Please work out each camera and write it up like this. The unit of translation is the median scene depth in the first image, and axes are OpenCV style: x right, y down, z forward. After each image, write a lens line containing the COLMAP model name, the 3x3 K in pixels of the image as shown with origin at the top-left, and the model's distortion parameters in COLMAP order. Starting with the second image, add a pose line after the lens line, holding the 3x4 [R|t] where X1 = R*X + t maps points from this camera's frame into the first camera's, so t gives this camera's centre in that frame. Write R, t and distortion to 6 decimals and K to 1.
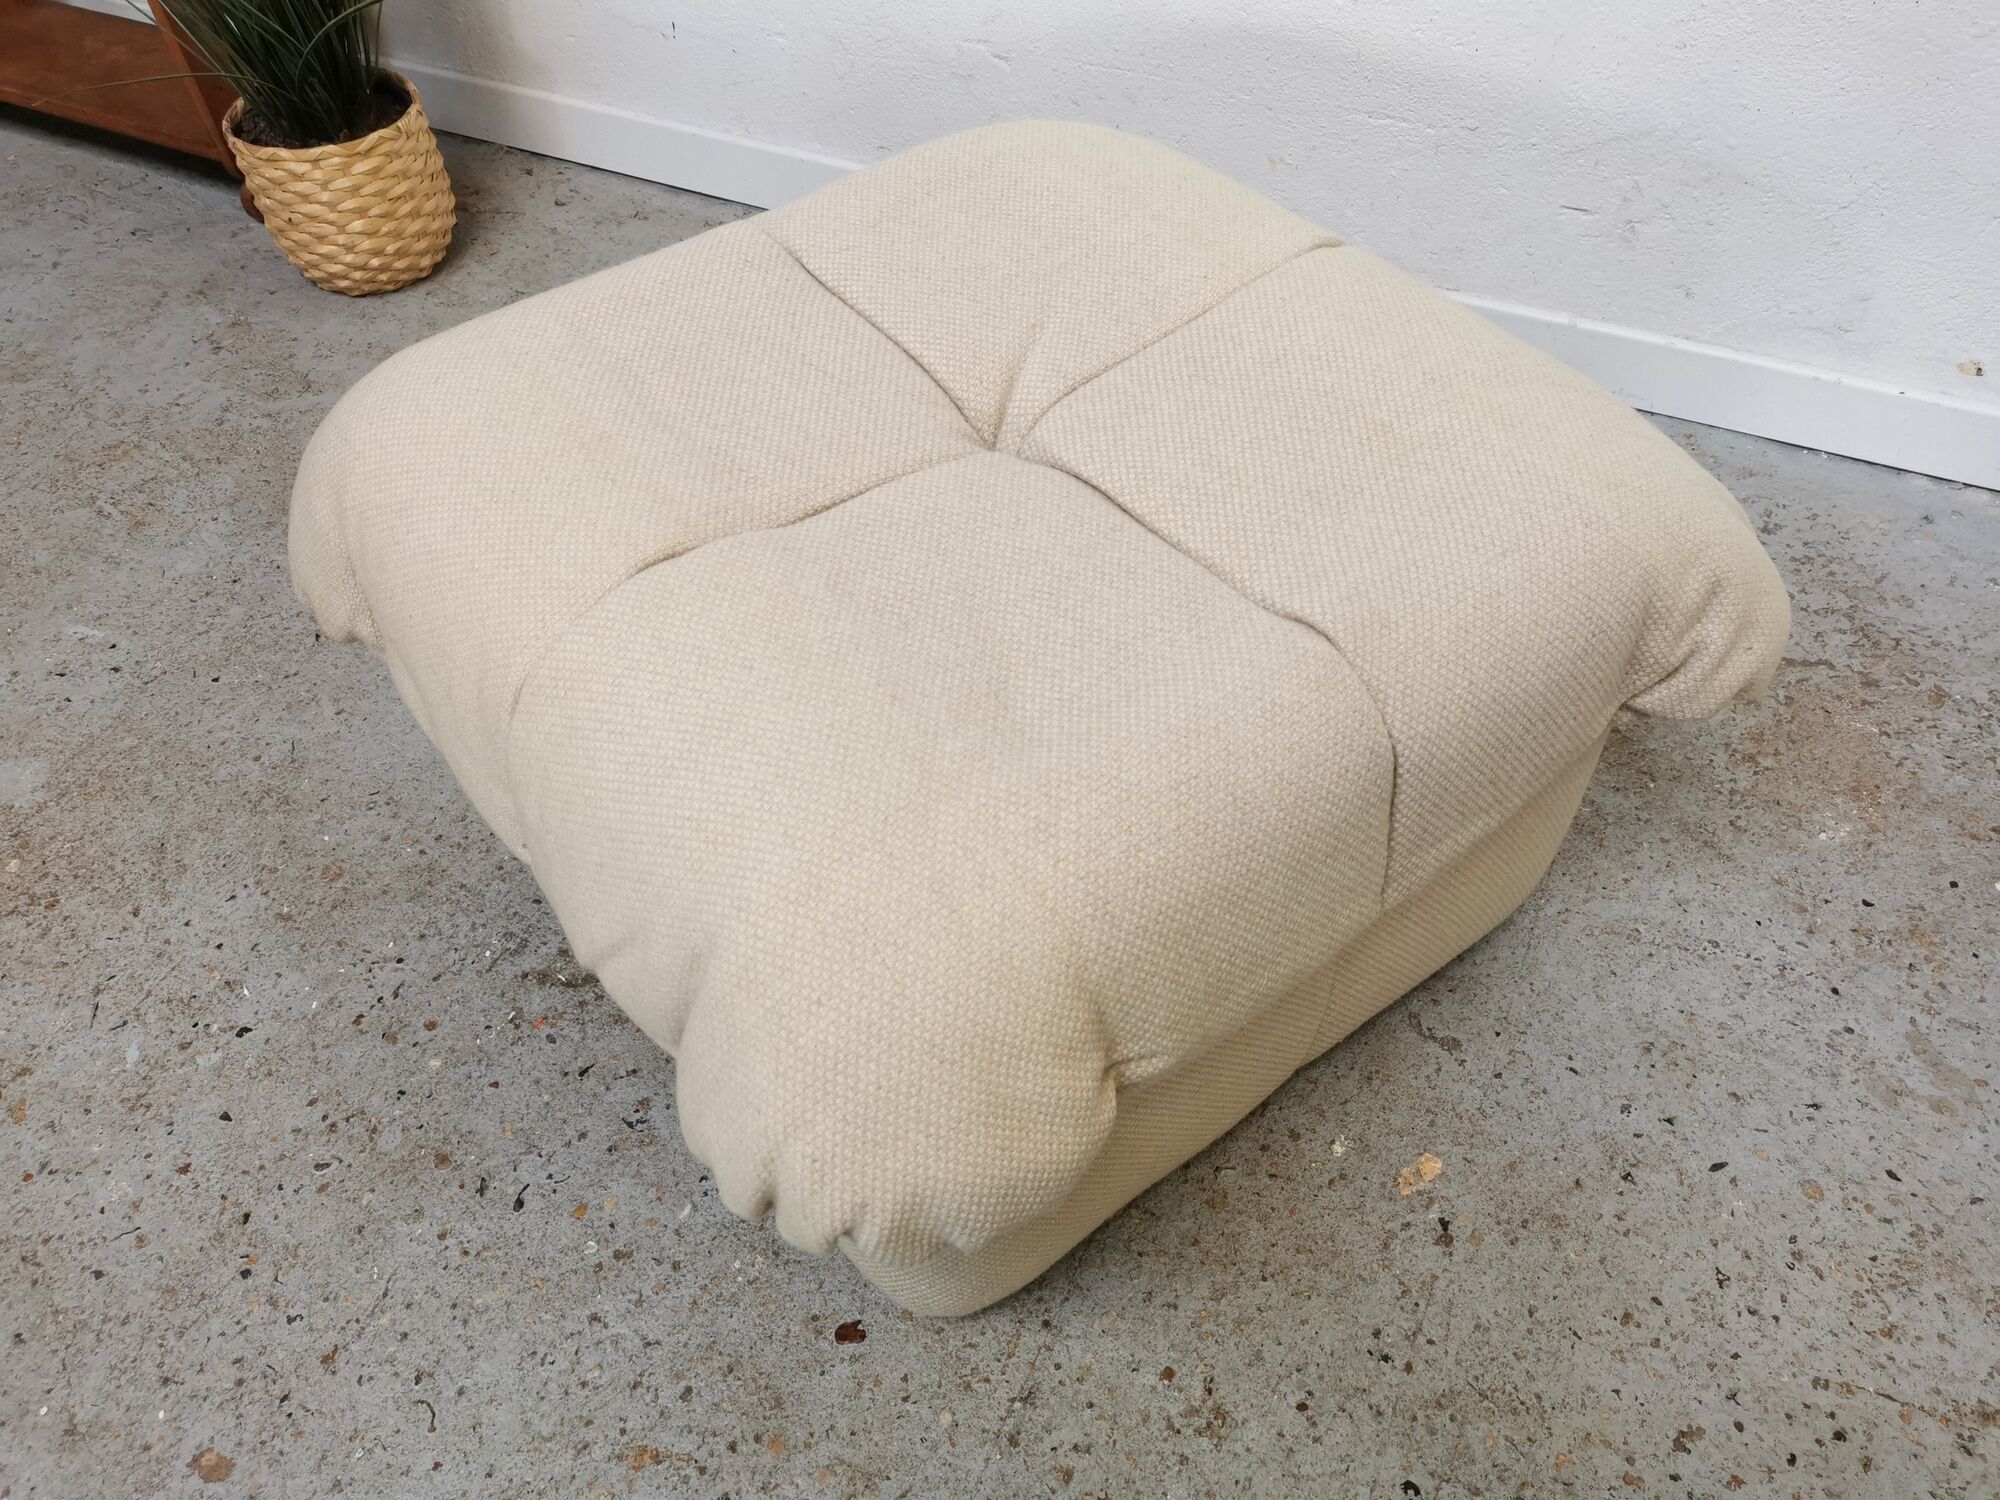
lens RADIAL K [[1553.6, 0, 994.8], [0, 1553.6, 744.6], [0, 0, 1]] dist [0.058349, -0.058494]
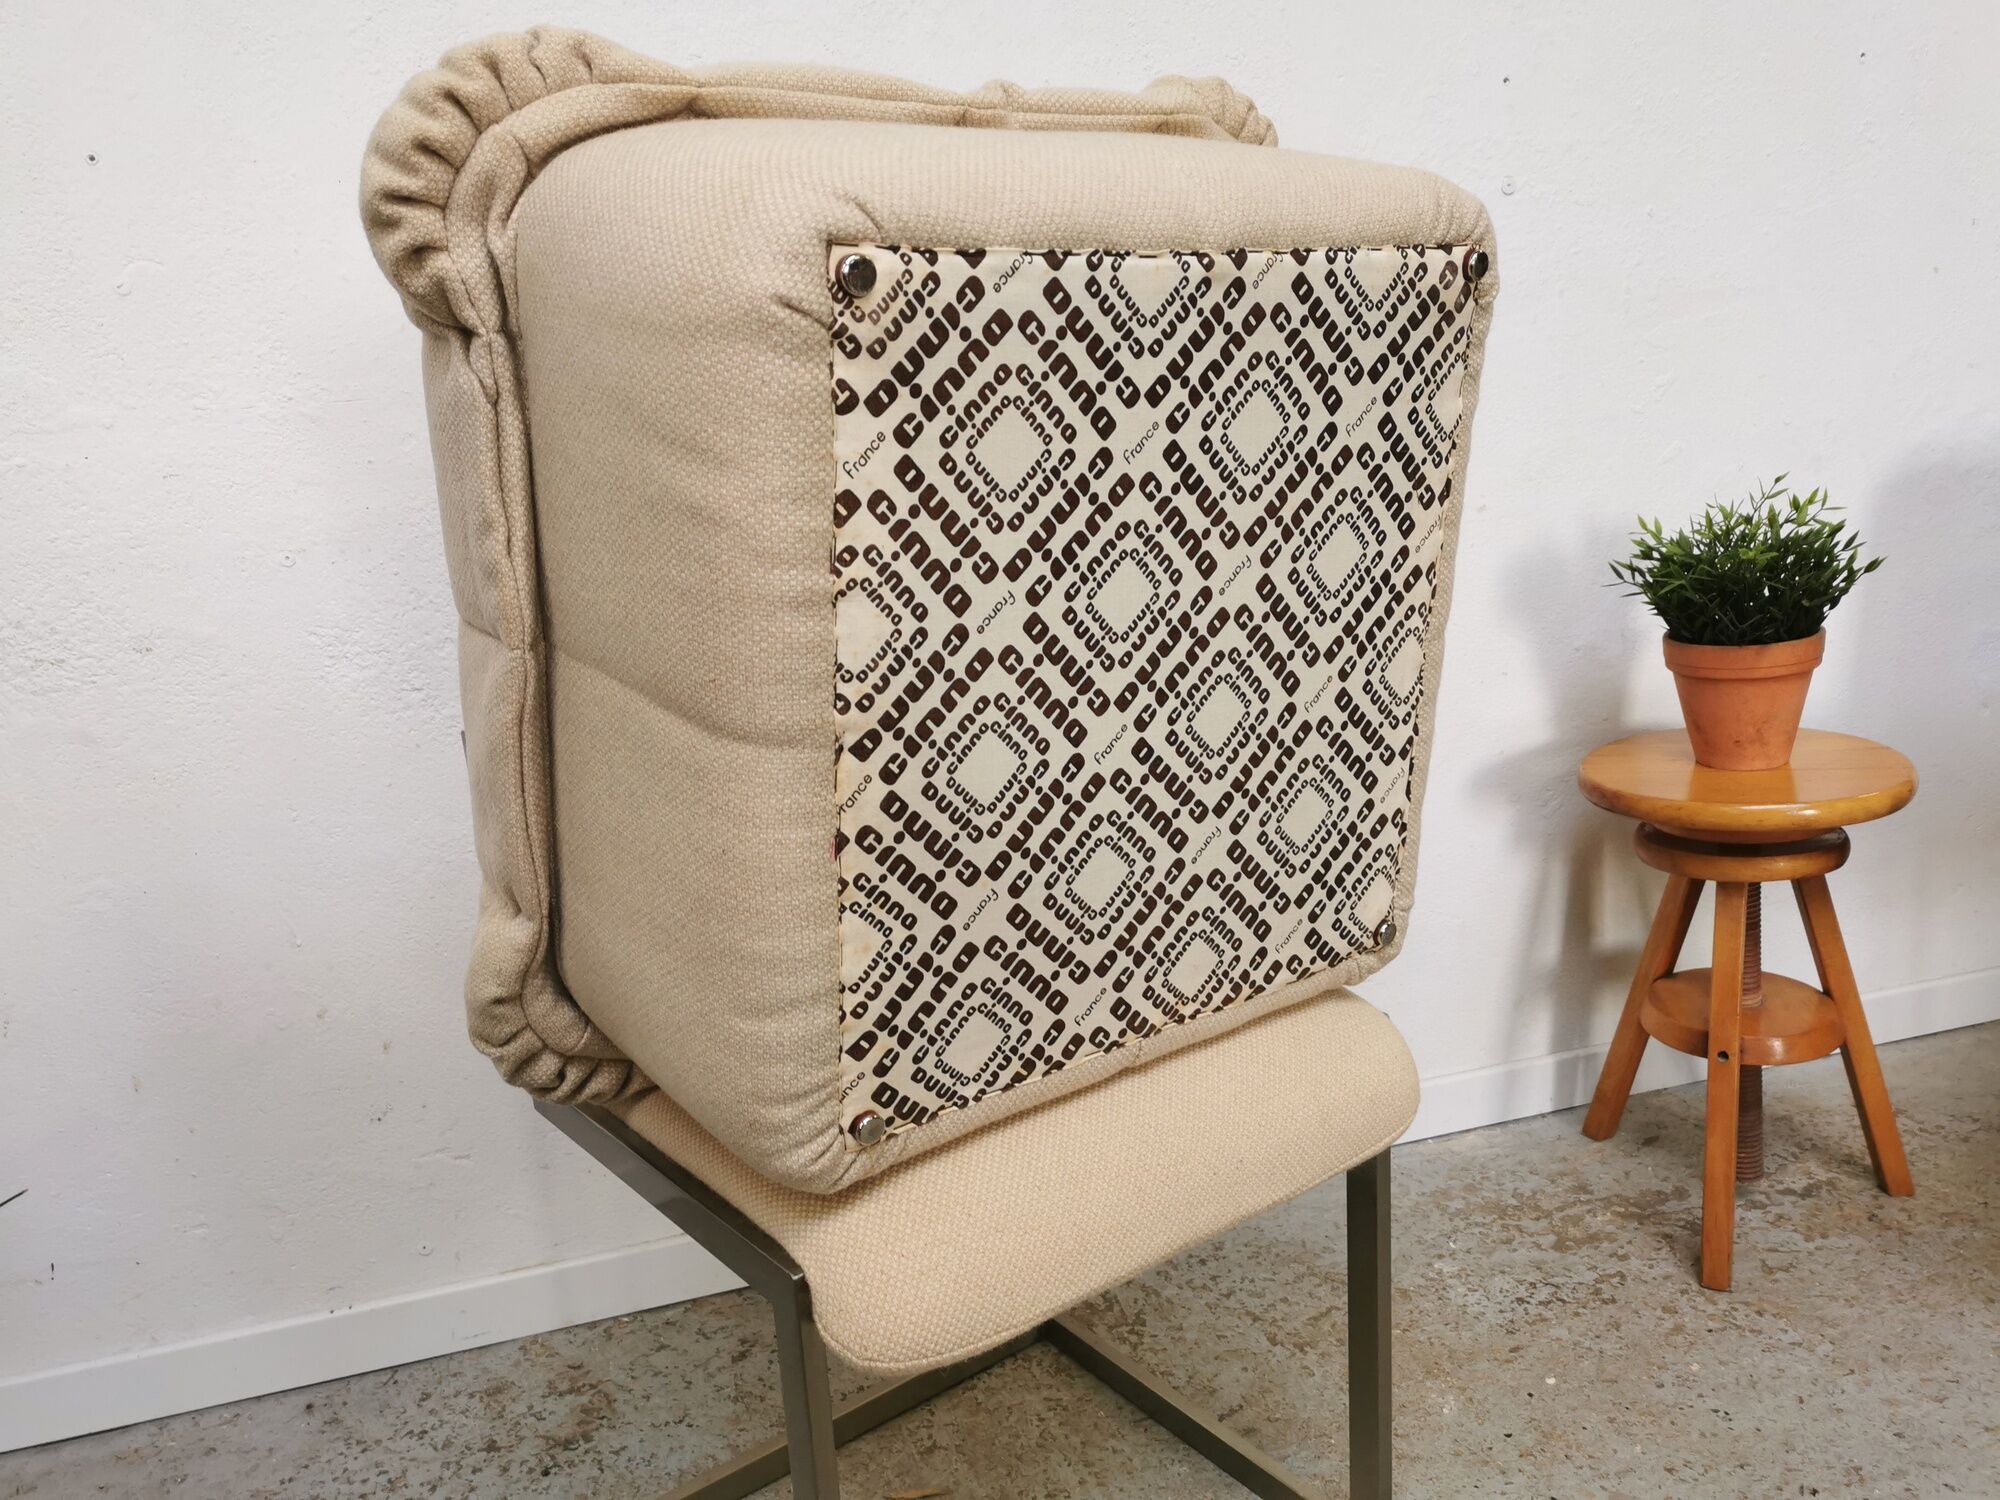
lens RADIAL K [[1553.6, 0, 1006.4], [0, 1553.6, 746.7], [0, 0, 1]] dist [0.058349, -0.058494]
pose [[0.741425, -0.173029, 0.648343, -0.575491], [0.526665, 0.748774, -0.402446, -0.025727], [-0.415828, 0.639843, 0.646288, -0.056835]]
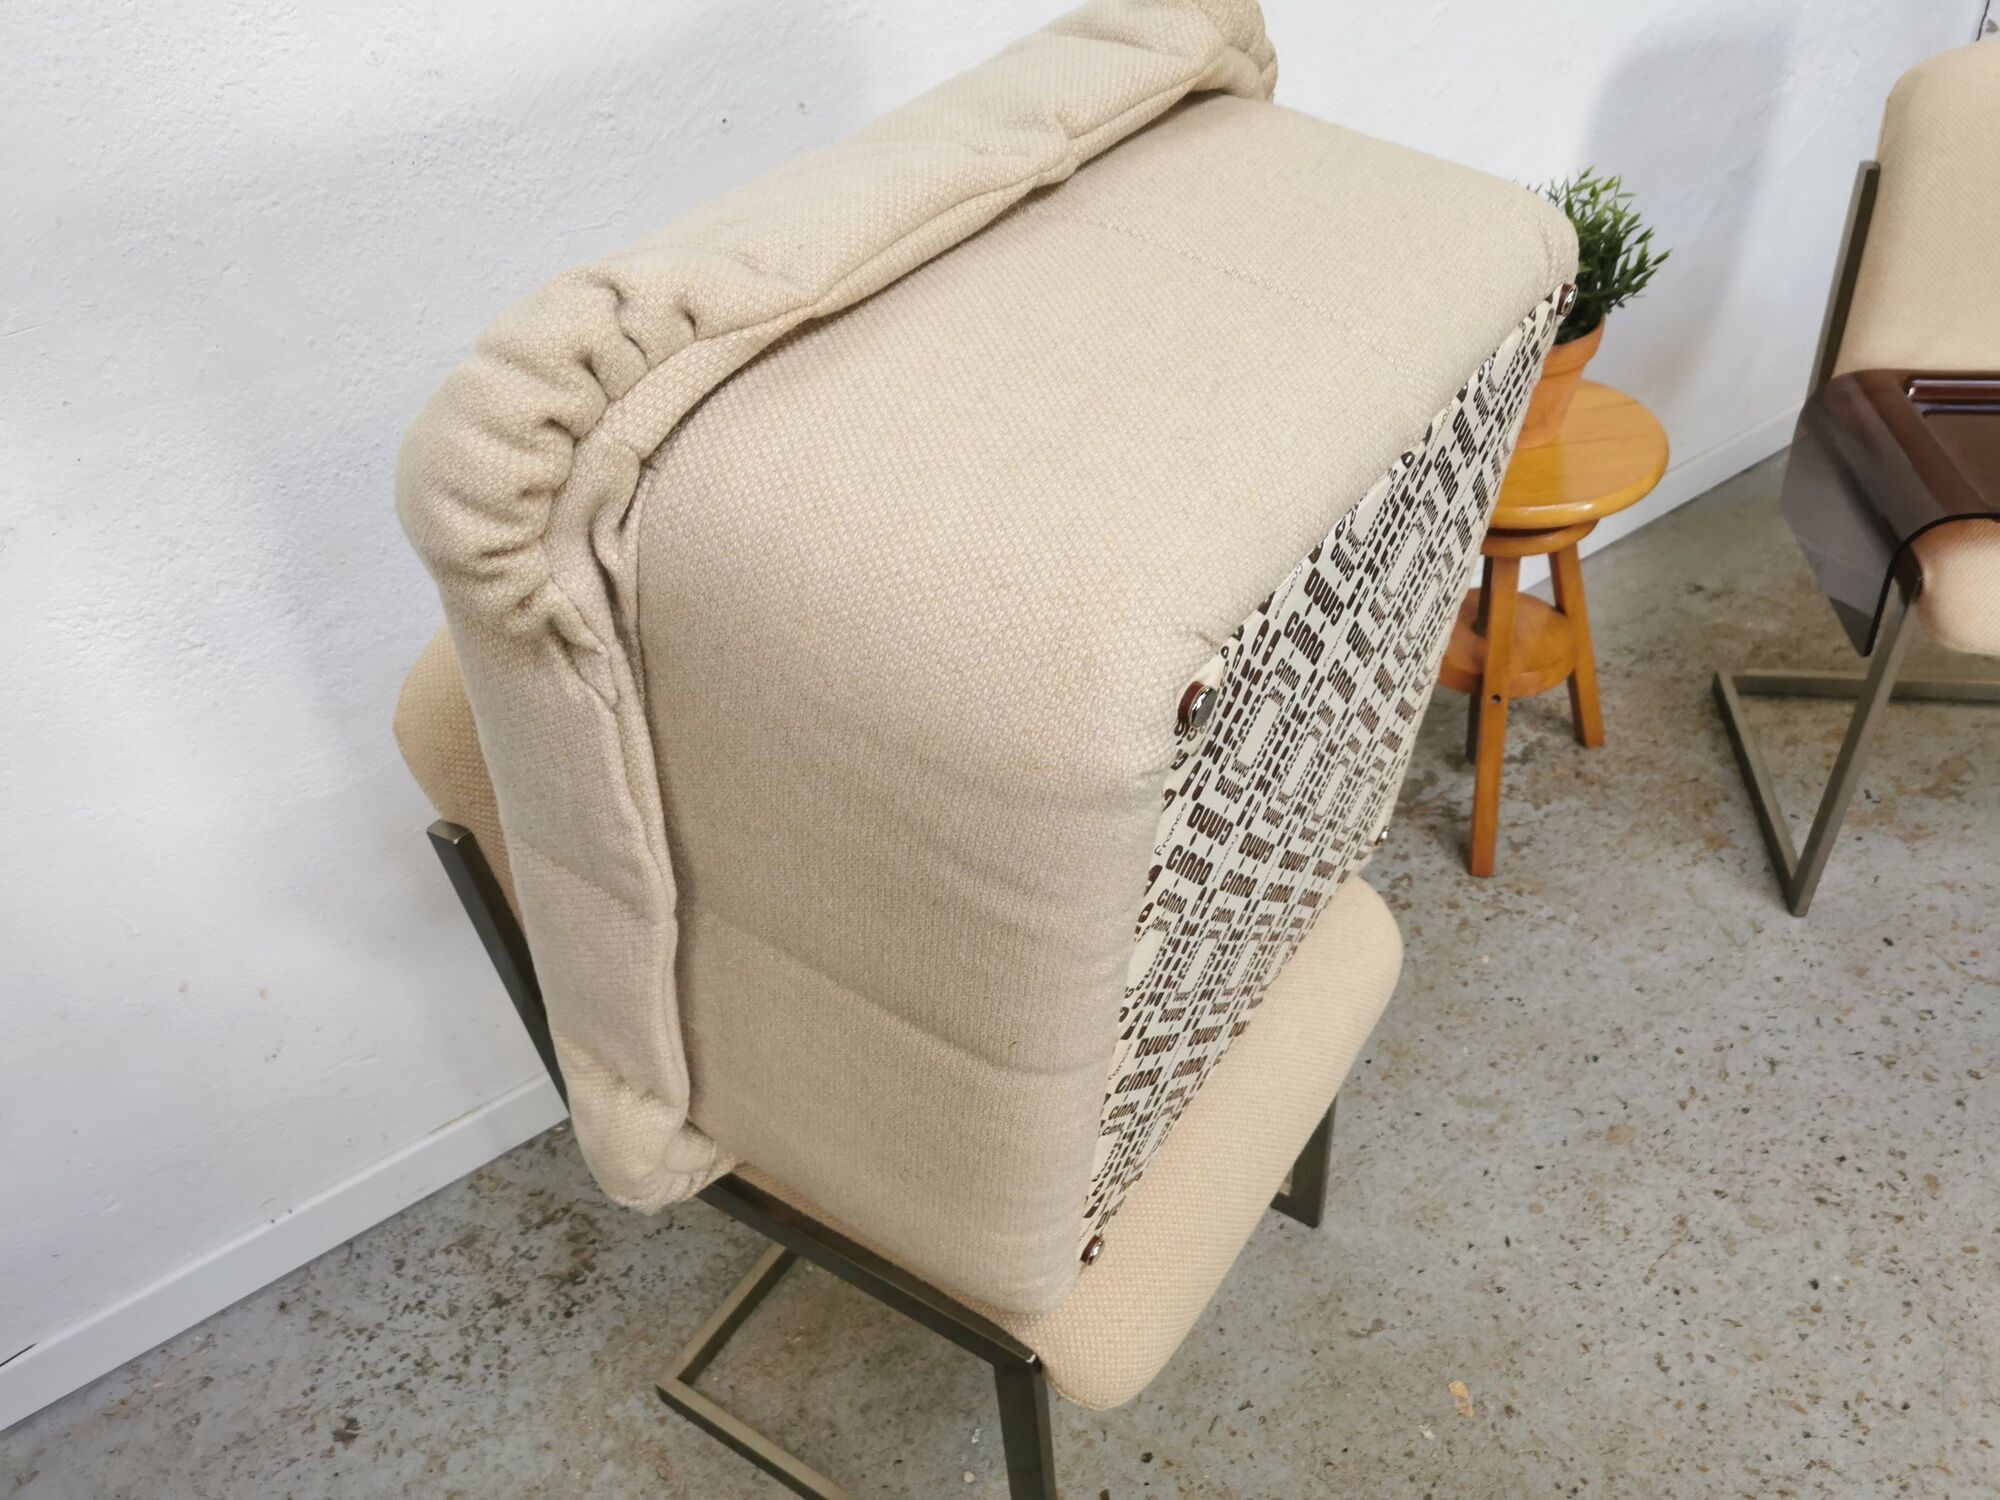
lens RADIAL K [[1553.6, 0, 1004.3], [0, 1553.6, 750.9], [0, 0, 1]] dist [0.058349, -0.058494]
pose [[0.475848, -0.557438, 0.680317, -0.609433], [0.690705, 0.715717, 0.103329, -0.621301], [-0.544514, 0.420729, 0.725597, -0.117843]]
